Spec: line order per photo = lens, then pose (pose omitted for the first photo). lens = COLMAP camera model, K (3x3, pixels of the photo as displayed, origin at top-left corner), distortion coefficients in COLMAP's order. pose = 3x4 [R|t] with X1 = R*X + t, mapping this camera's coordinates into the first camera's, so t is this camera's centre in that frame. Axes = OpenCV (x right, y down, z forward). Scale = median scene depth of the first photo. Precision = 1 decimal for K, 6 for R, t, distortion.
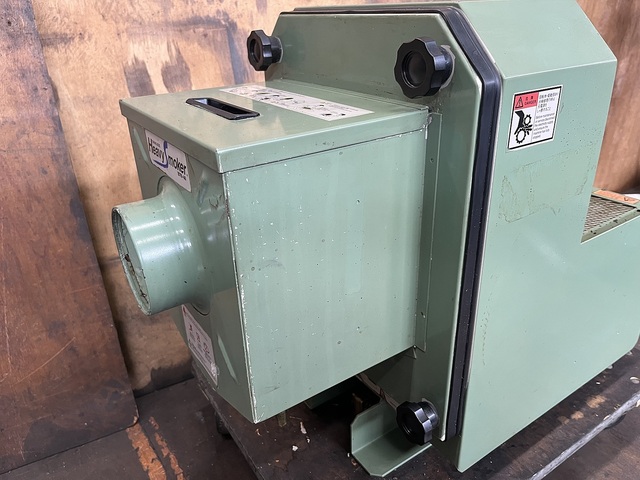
lens RADIAL K [[496.4, 0, 320.0], [0, 496.4, 240.0], [0, 0, 1]] dist [0.085642, -0.143652]
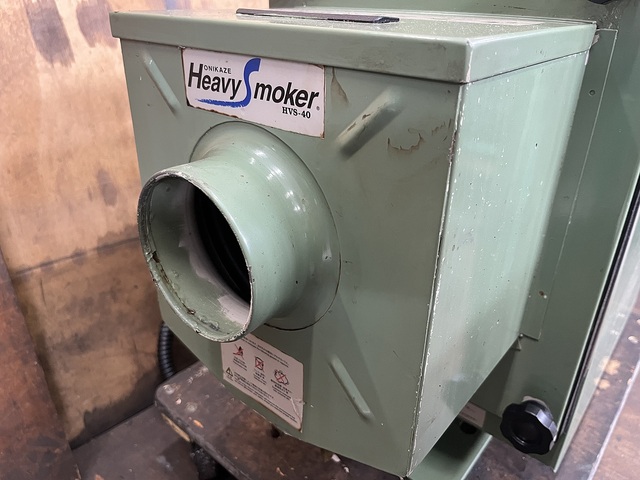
lens RADIAL K [[496.4, 0, 320.0], [0, 496.4, 240.0], [0, 0, 1]] dist [0.085642, -0.143652]
pose [[0.955846, -0.078567, 0.283171, -0.215835], [0.075307, 0.996909, 0.022396, 0.009194], [-0.284055, -0.000082, 0.958808, 0.194977]]
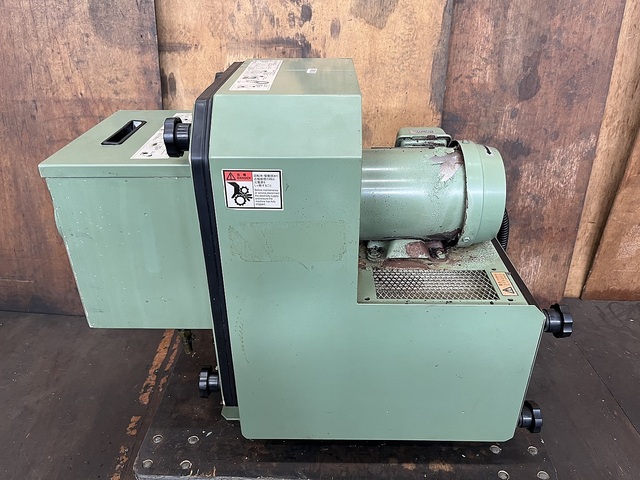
lens RADIAL K [[496.4, 0, 320.0], [0, 496.4, 240.0], [0, 0, 1]] dist [0.085642, -0.143652]
pose [[0.814049, 0.300893, -0.496778, 0.642591], [-0.264496, 0.953554, 0.144140, -0.180385], [0.517075, 0.014059, 0.855824, -0.008977]]
